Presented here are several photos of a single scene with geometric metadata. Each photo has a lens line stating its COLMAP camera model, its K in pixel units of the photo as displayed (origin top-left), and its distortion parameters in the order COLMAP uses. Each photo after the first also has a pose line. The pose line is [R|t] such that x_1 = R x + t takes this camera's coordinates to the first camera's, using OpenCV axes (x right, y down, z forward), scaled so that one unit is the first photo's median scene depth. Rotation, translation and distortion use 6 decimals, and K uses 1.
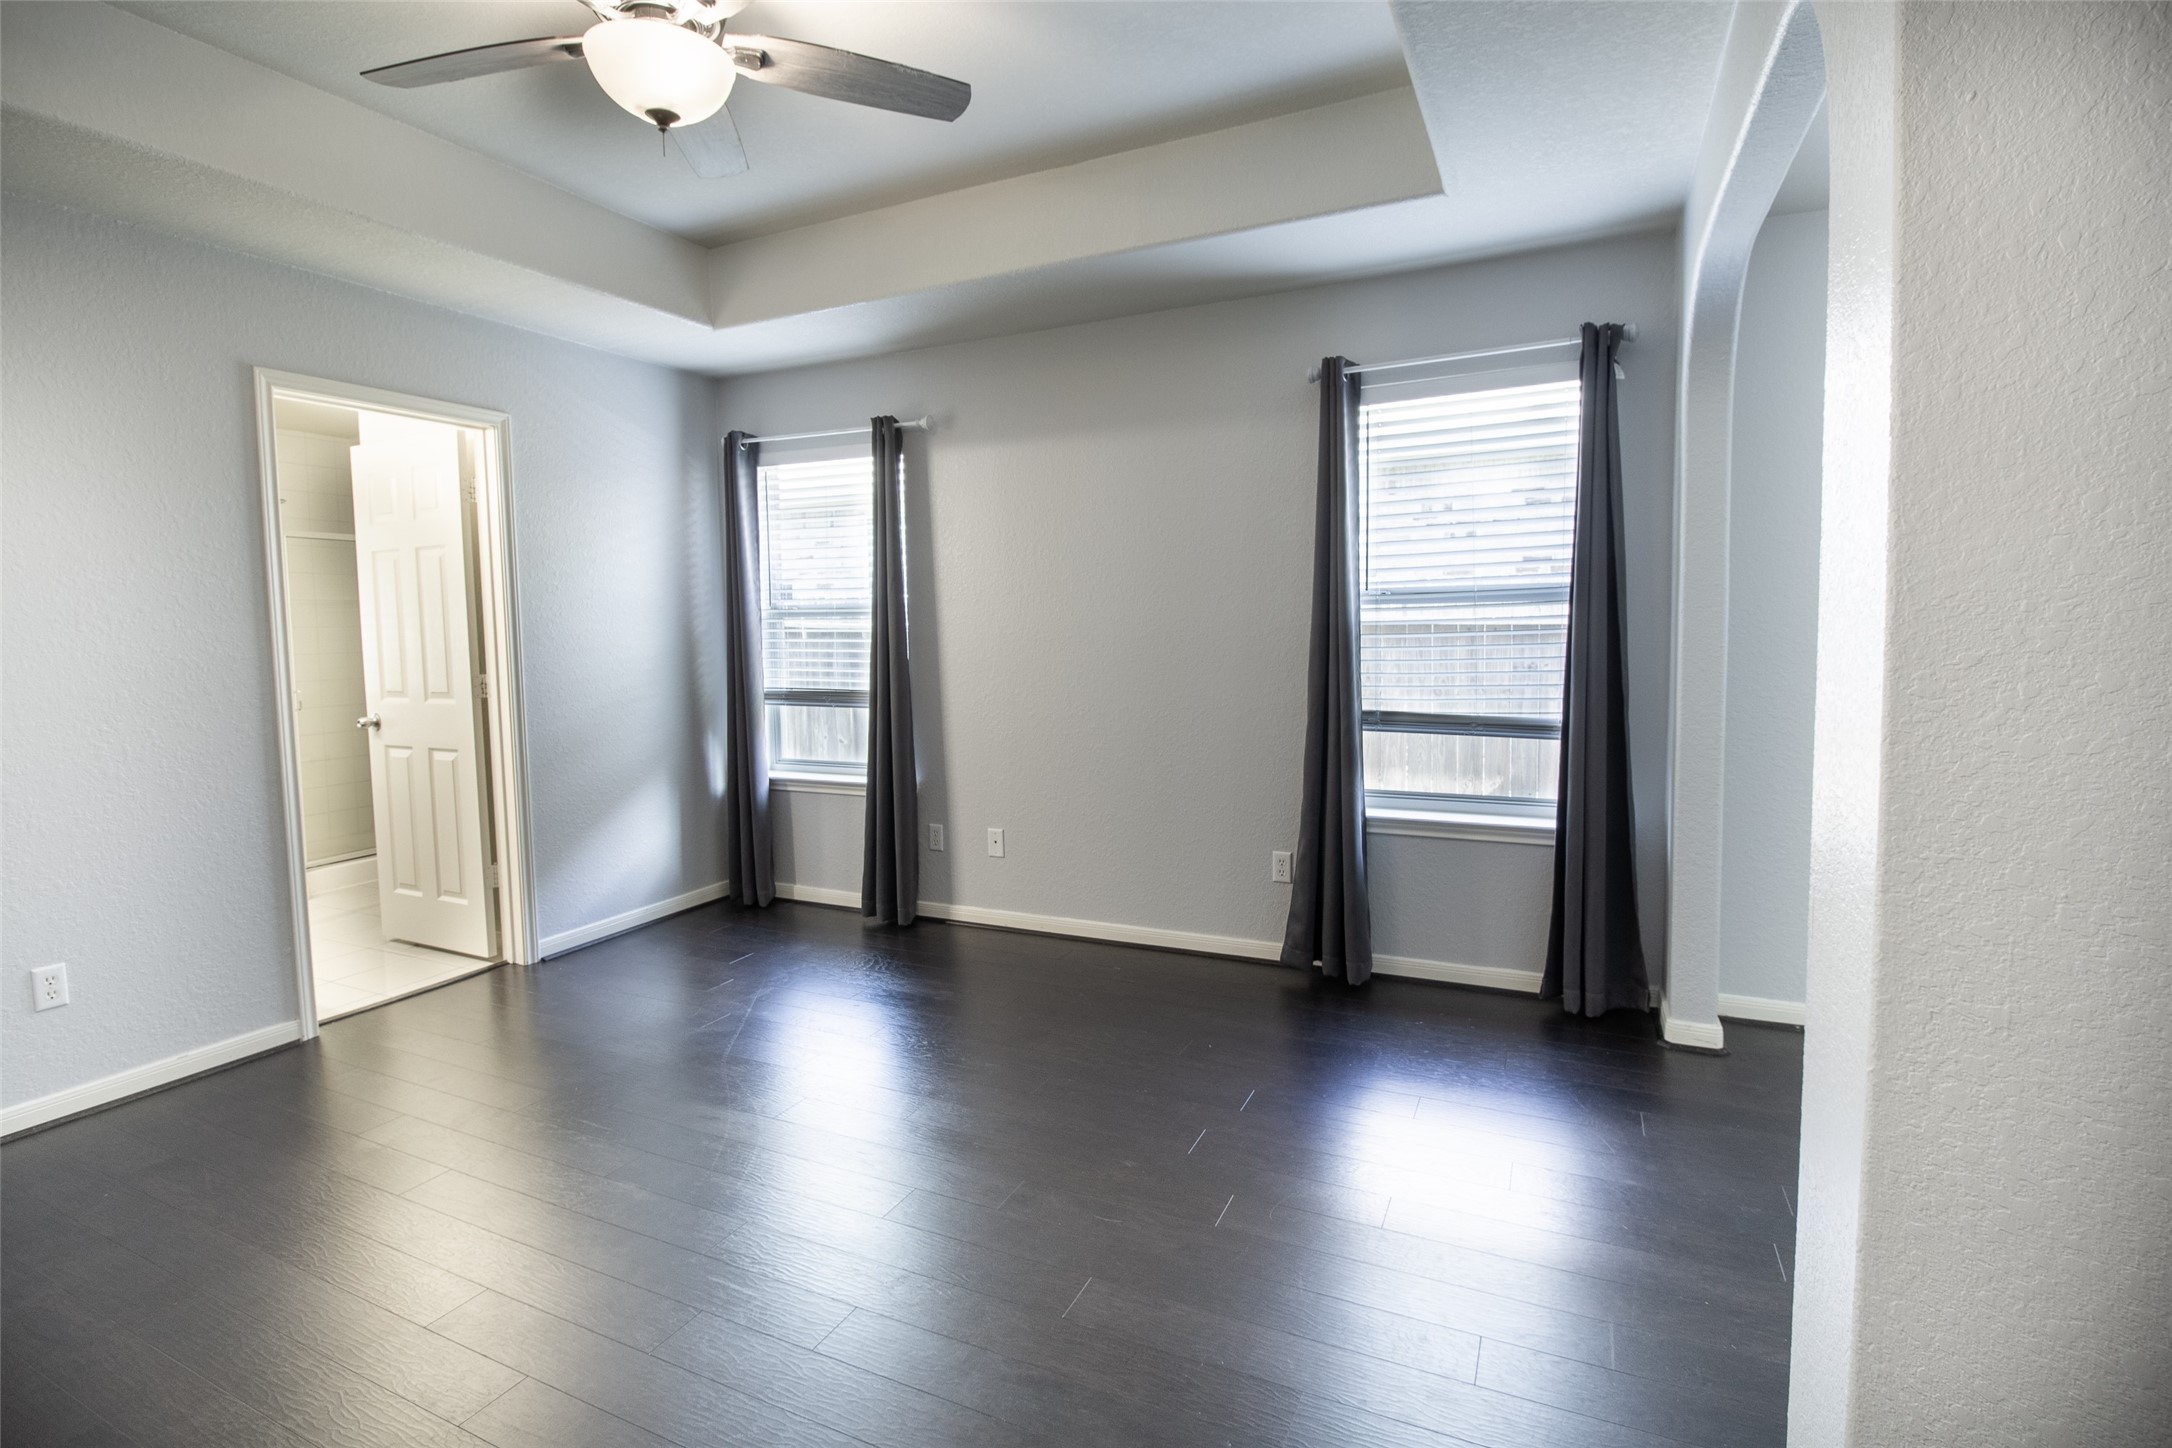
lens RADIAL K [[1000.2, 0, 1090.4], [0, 1000.2, 692.3], [0, 0, 1]] dist [0.001562, -0.013451]
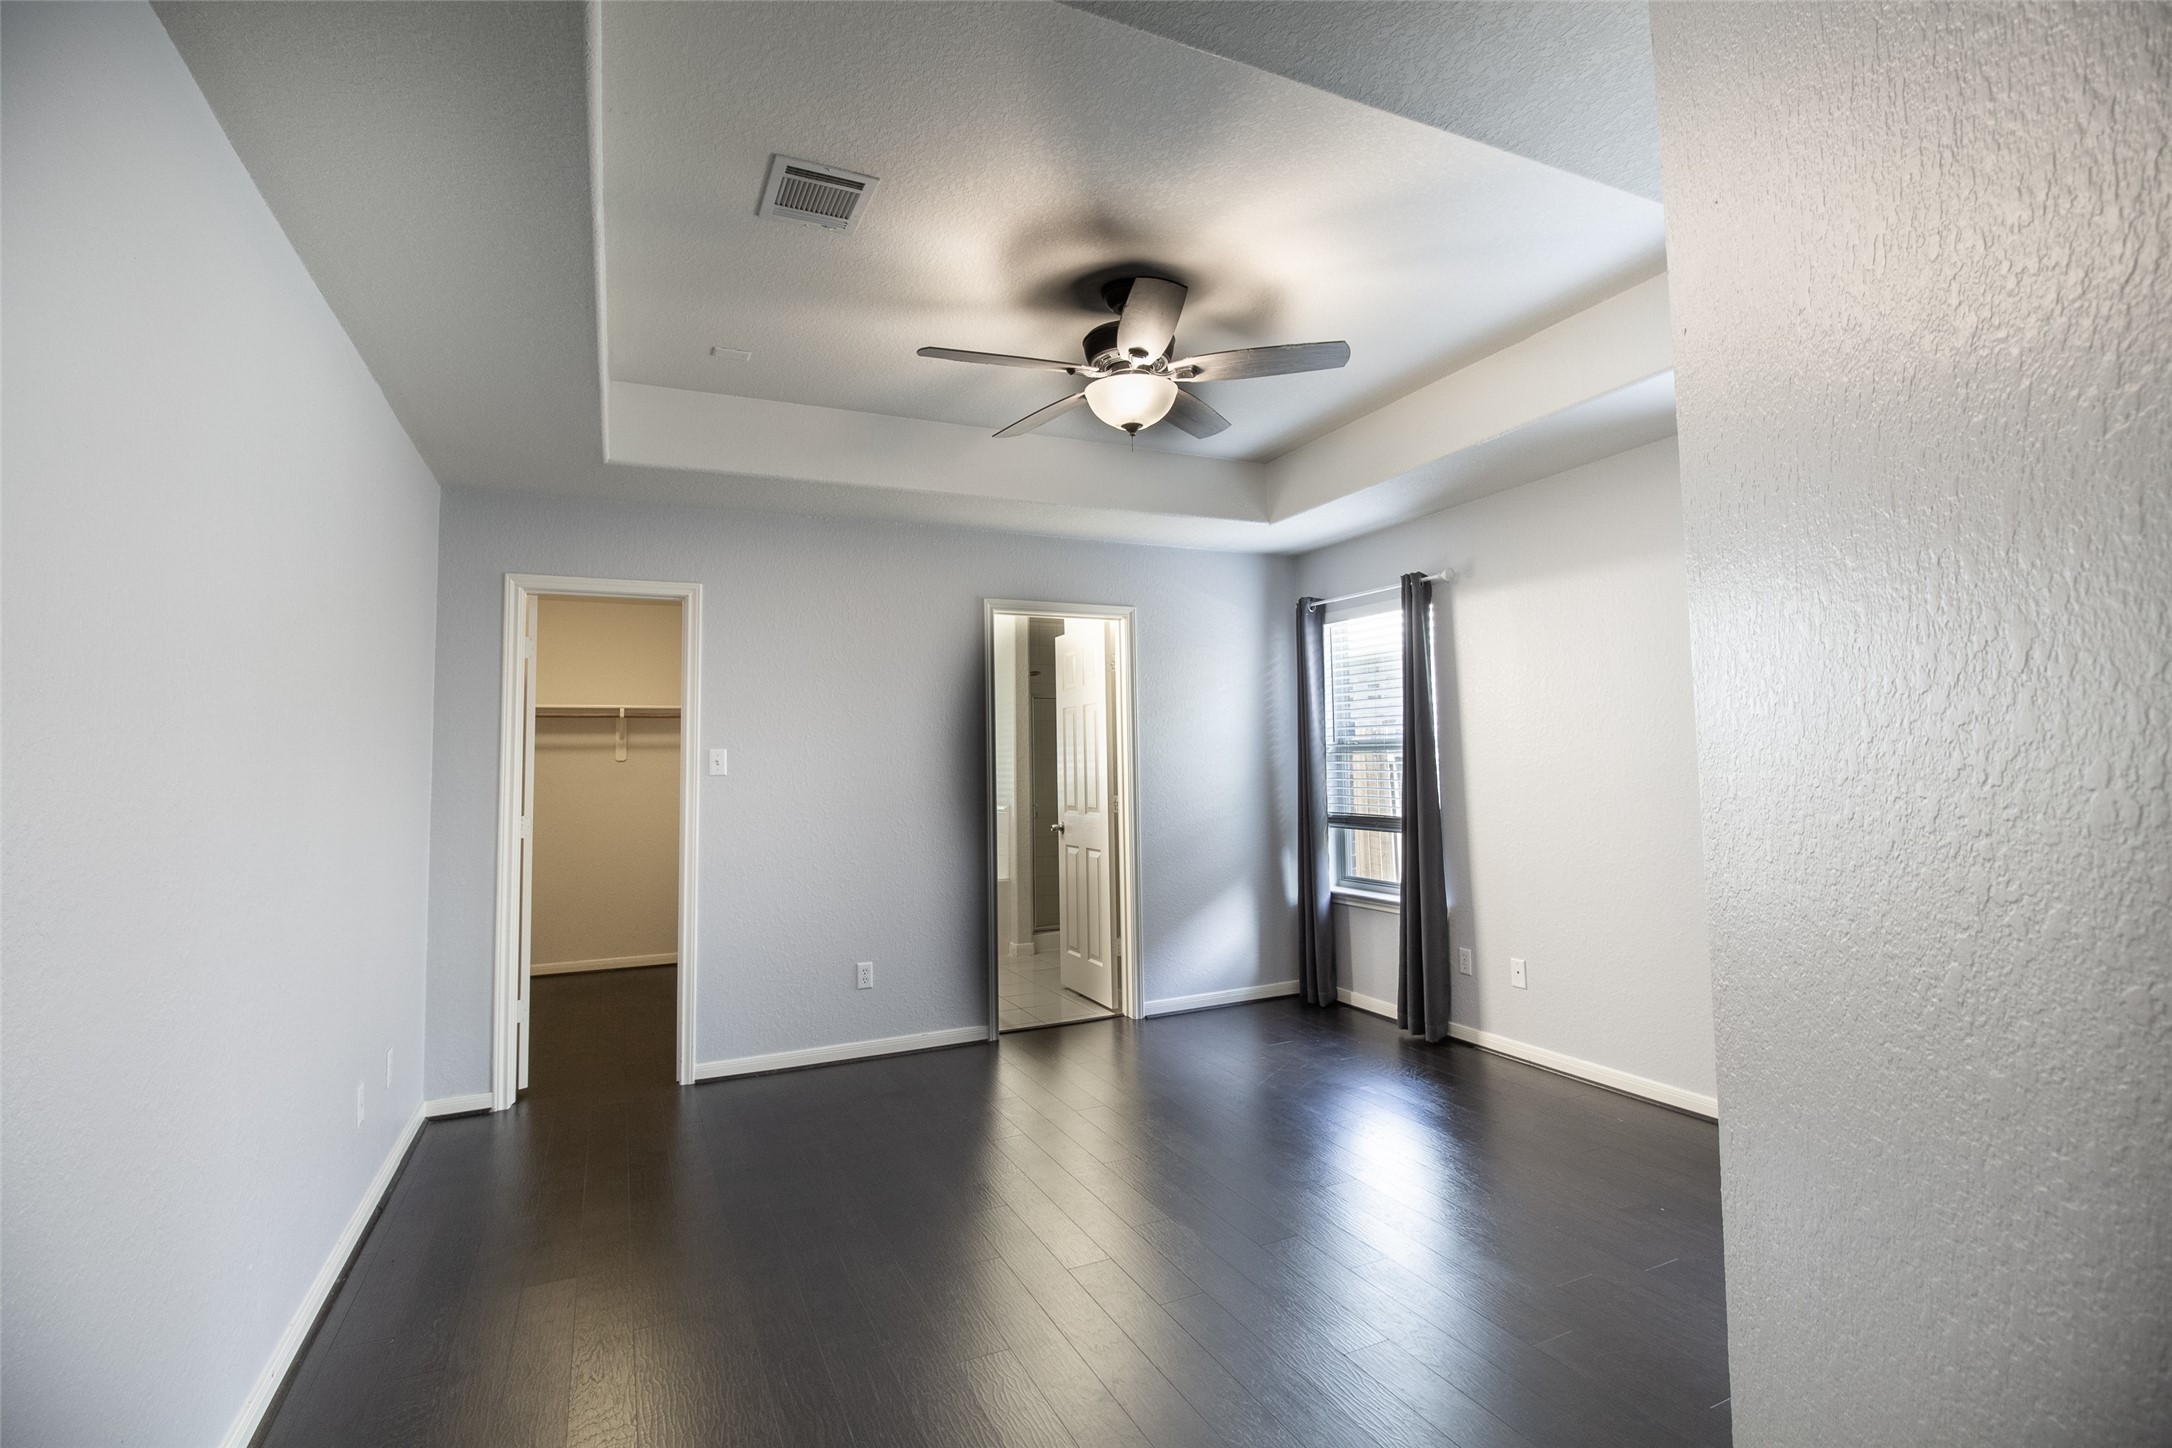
lens RADIAL K [[1005.8, 0, 1104.9], [0, 1005.8, 693.9], [0, 0, 1]] dist [0.002269, -0.013403]
pose [[0.772721, -0.043672, -0.633242, 0.233310], [-0.036277, 0.992961, -0.112747, -0.000222], [0.633708, 0.110094, 0.765698, -0.072241]]
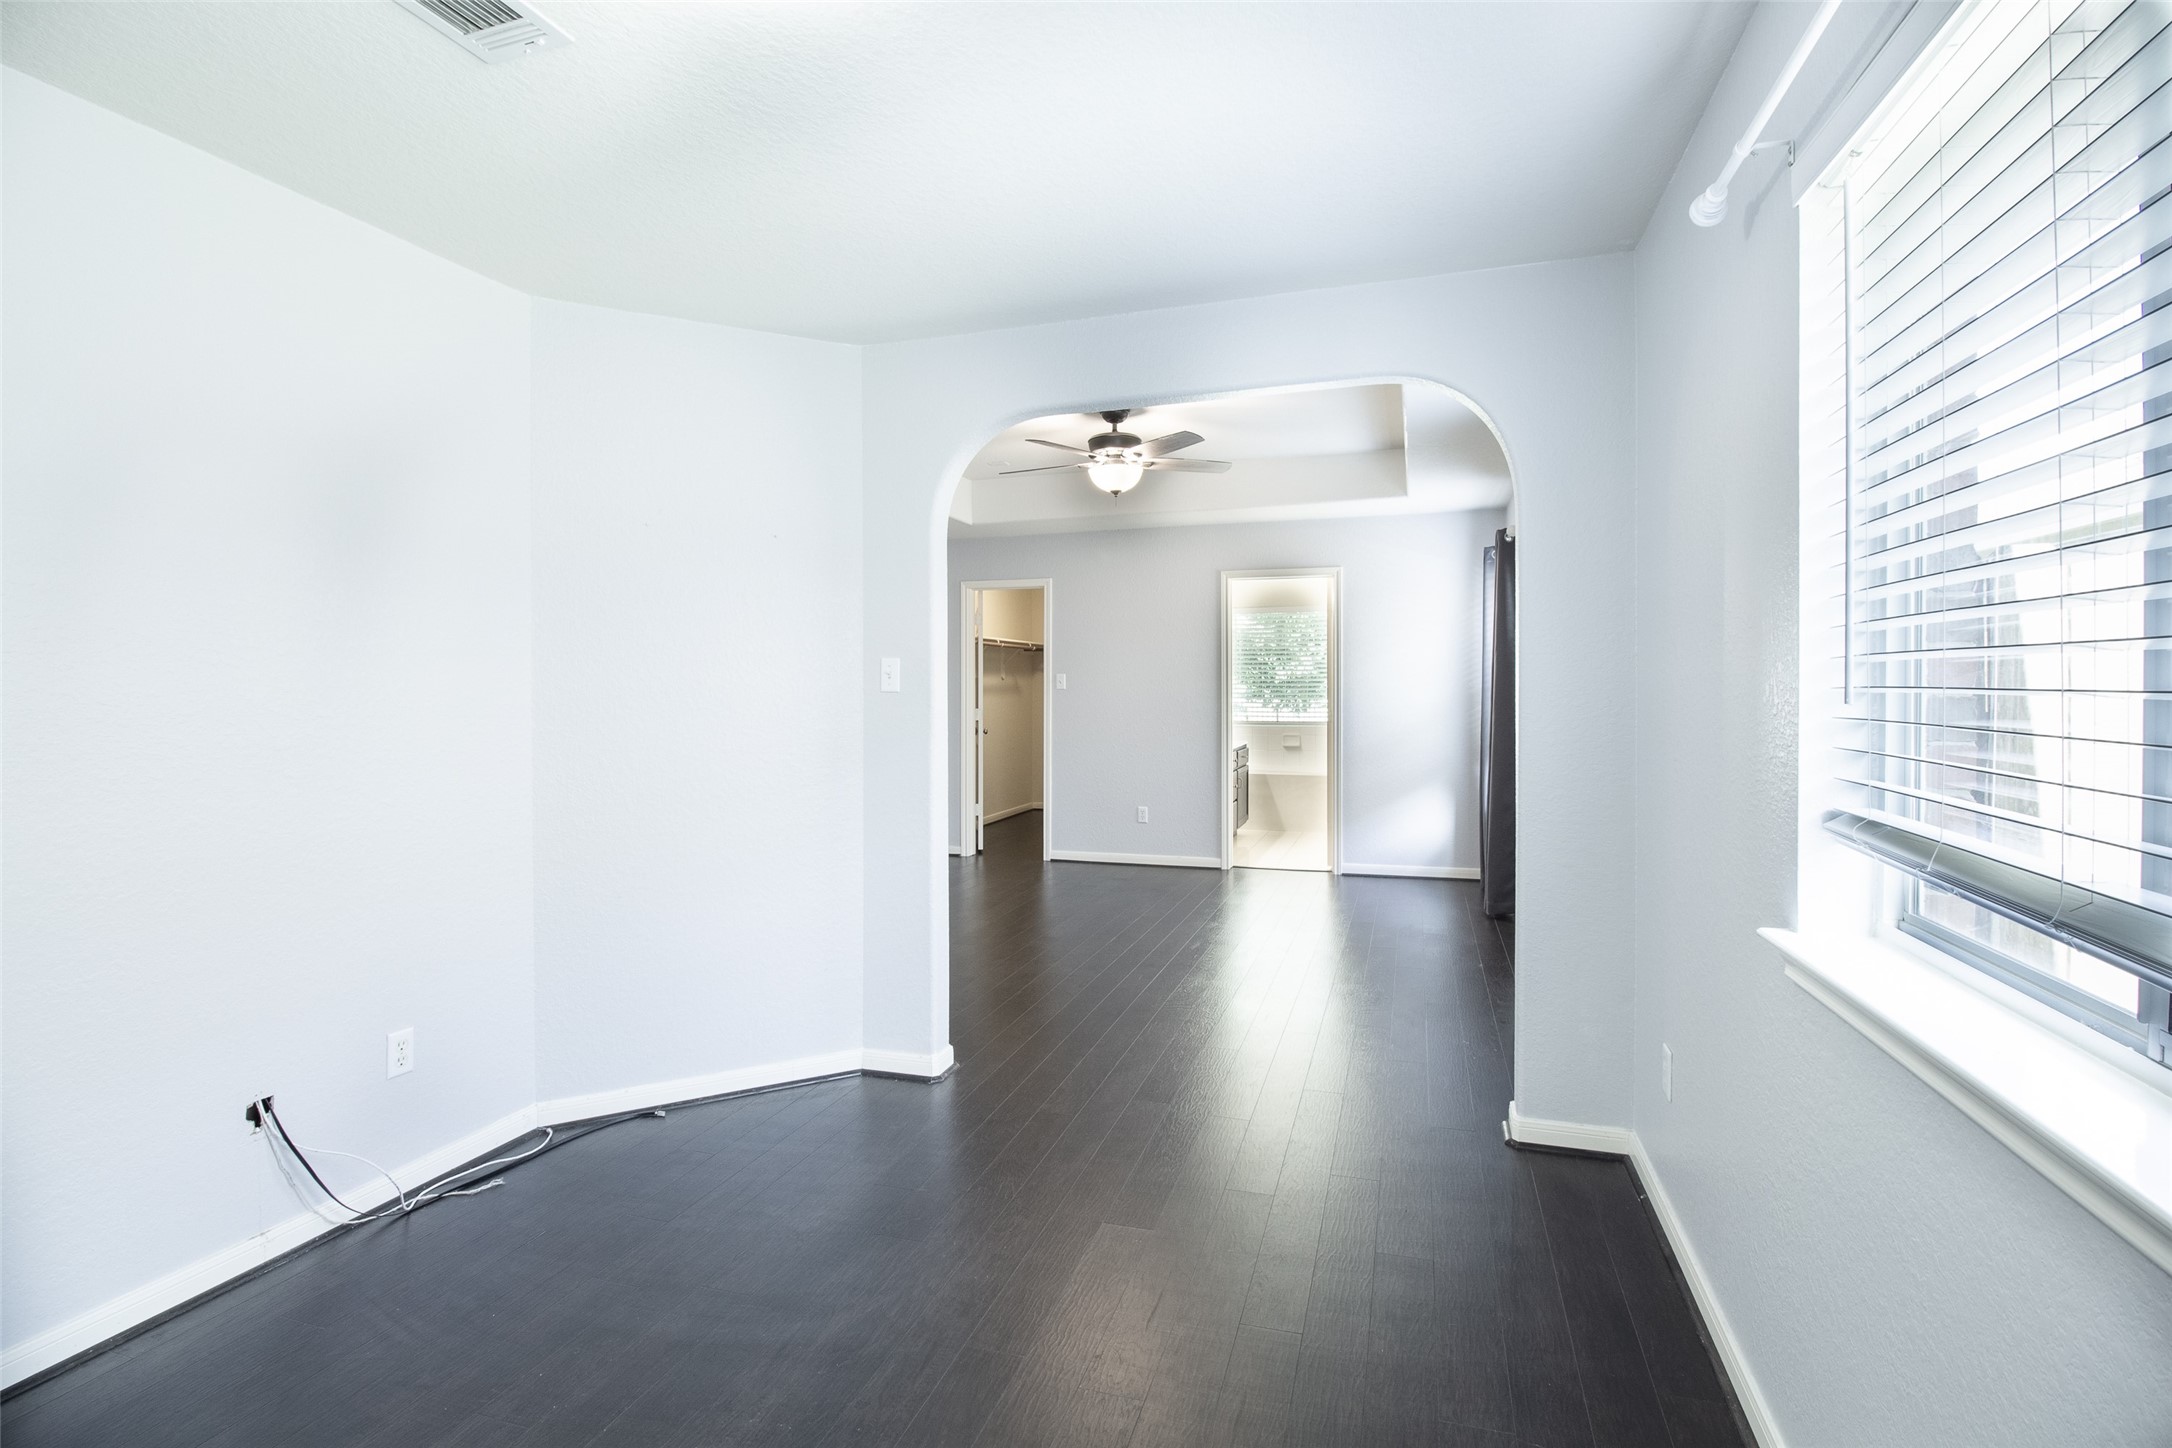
lens RADIAL K [[1005.8, 0, 1104.9], [0, 1005.8, 693.9], [0, 0, 1]] dist [0.002269, -0.013403]
pose [[0.132152, 0.017235, -0.991080, 1.039811], [-0.070003, 0.997515, 0.008013, -0.030358], [0.988755, 0.068319, 0.133030, 0.309856]]
